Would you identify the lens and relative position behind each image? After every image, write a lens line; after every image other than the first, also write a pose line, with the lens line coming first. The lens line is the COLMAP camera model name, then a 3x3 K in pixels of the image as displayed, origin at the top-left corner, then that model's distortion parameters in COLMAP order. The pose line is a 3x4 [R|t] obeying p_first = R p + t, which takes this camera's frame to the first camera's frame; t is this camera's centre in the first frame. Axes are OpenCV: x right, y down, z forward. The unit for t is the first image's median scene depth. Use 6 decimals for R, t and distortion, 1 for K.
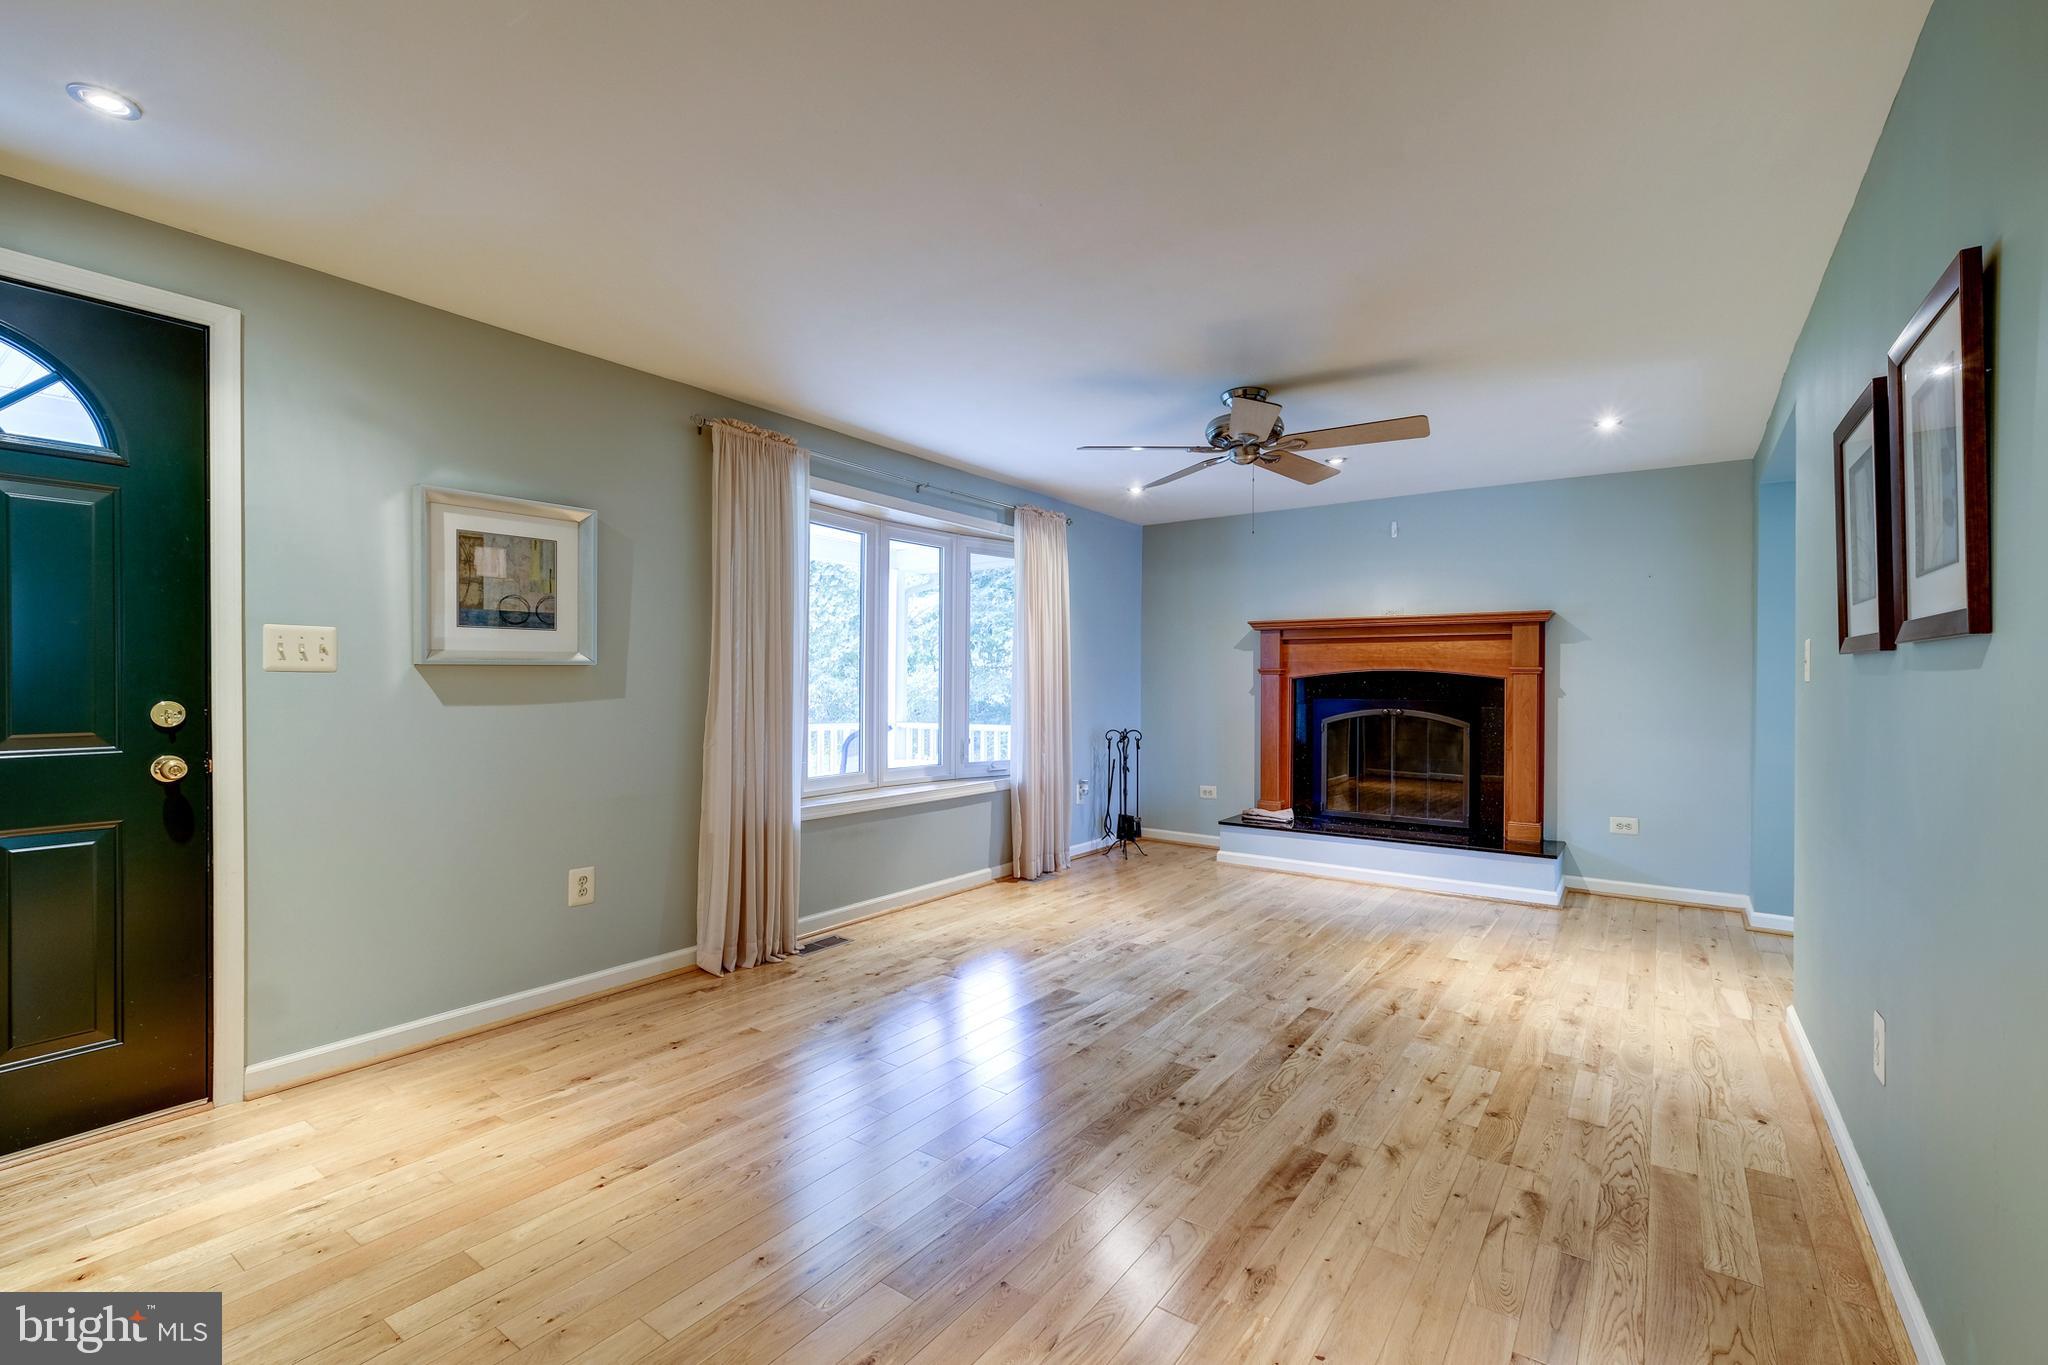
lens RADIAL K [[902.8, 0, 1021.9], [0, 902.8, 682.5], [0, 0, 1]] dist [0.003349, 0.000014]
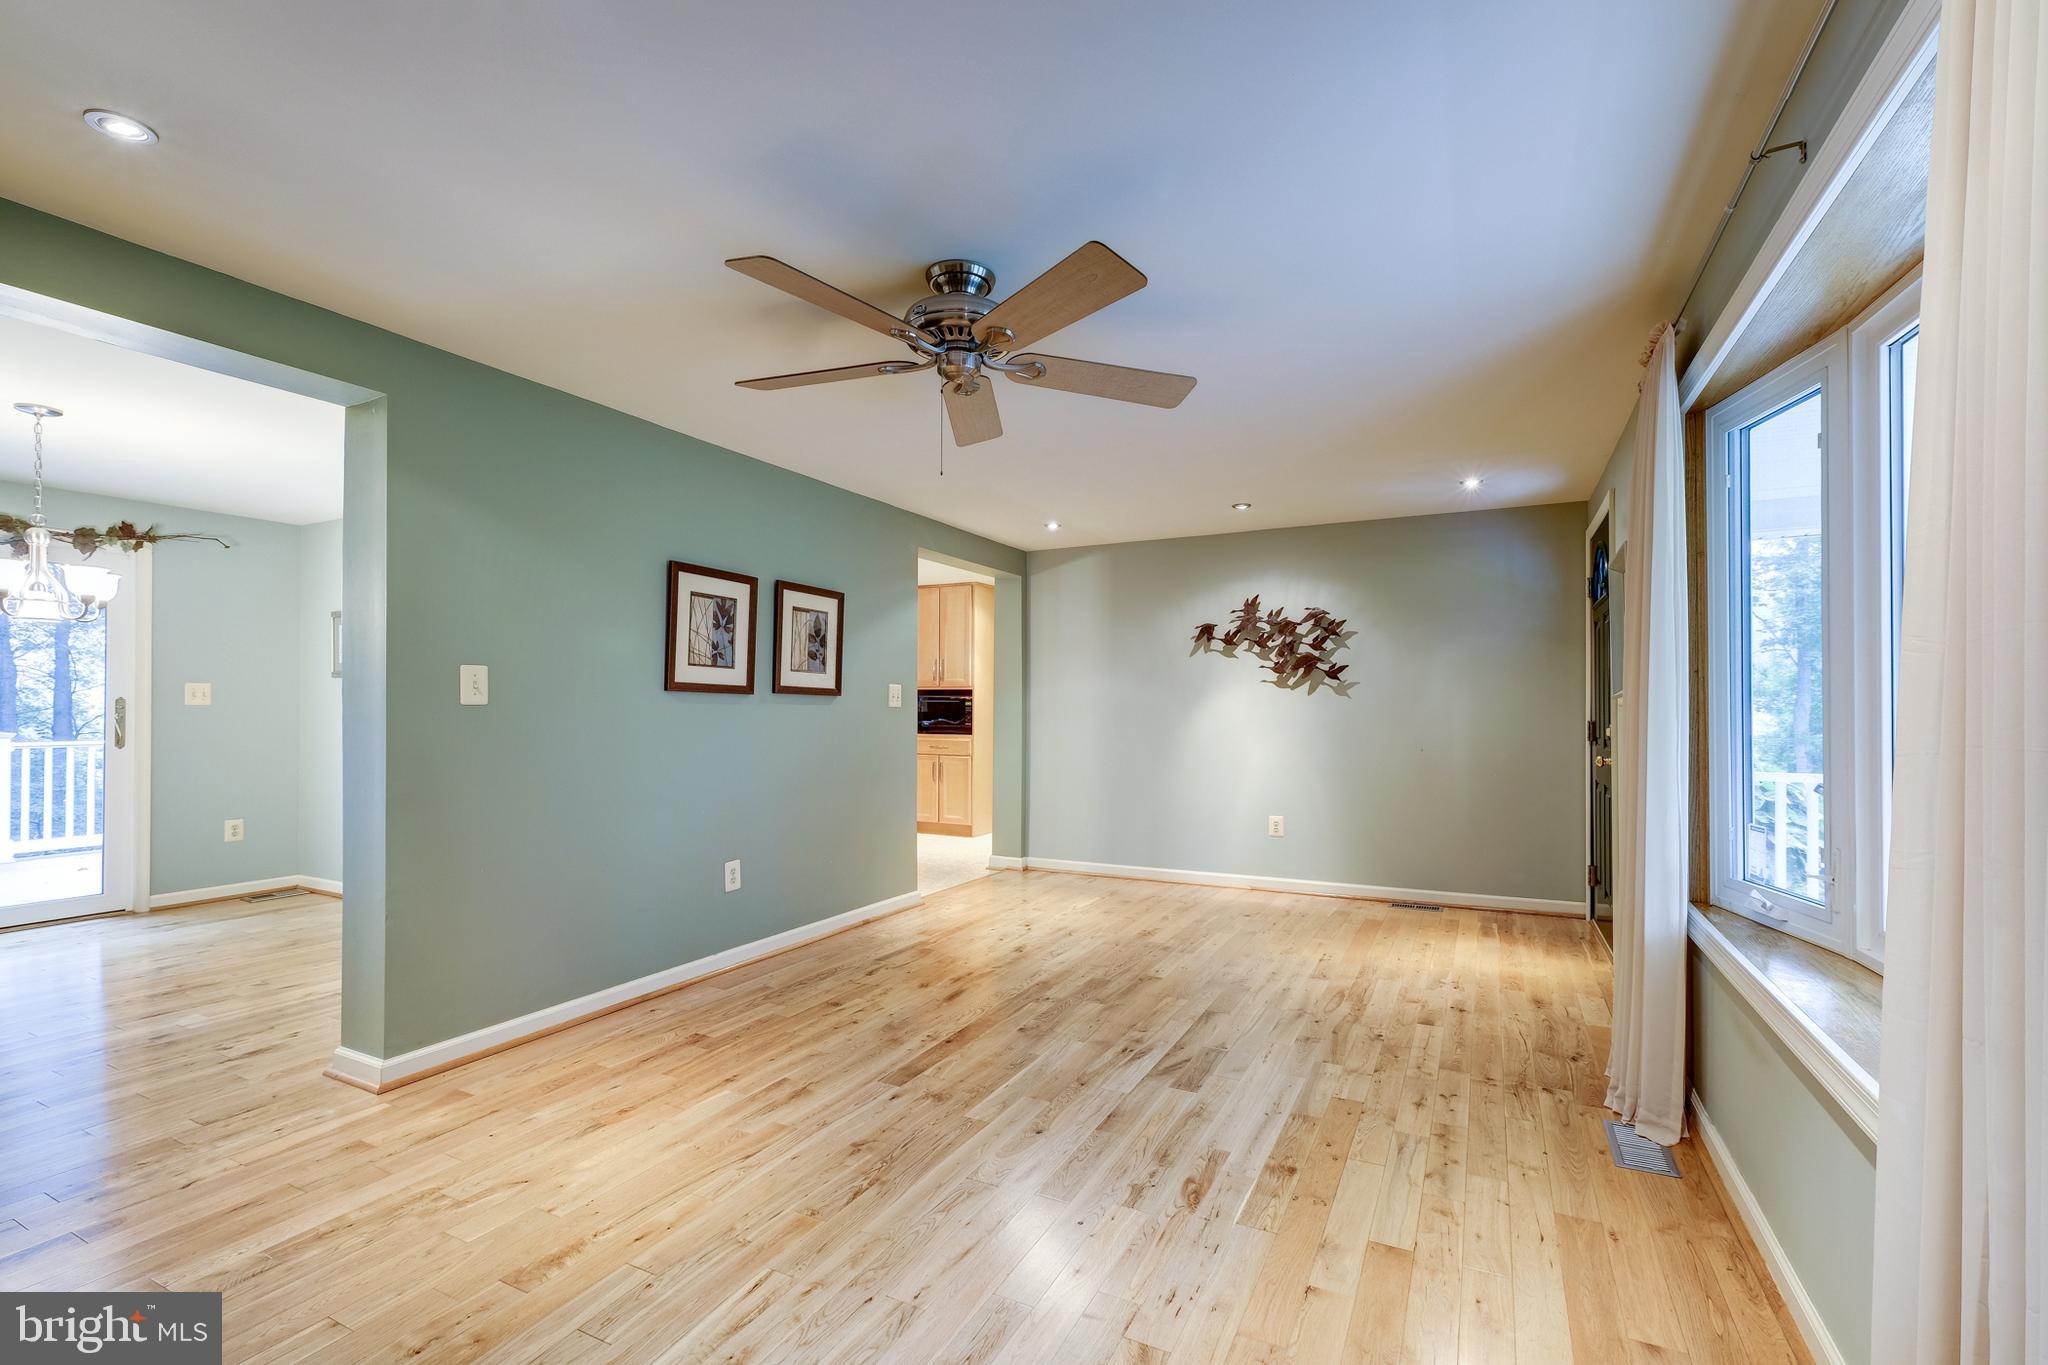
lens RADIAL K [[902.8, 0, 1023.7], [0, 902.8, 693.4], [0, 0, 1]] dist [0.003349, 0.000014]
pose [[-0.988604, -0.004408, -0.150473, 0.415617], [-0.002048, 0.999873, -0.015831, -0.001774], [0.150524, -0.015342, -0.988487, 2.329903]]
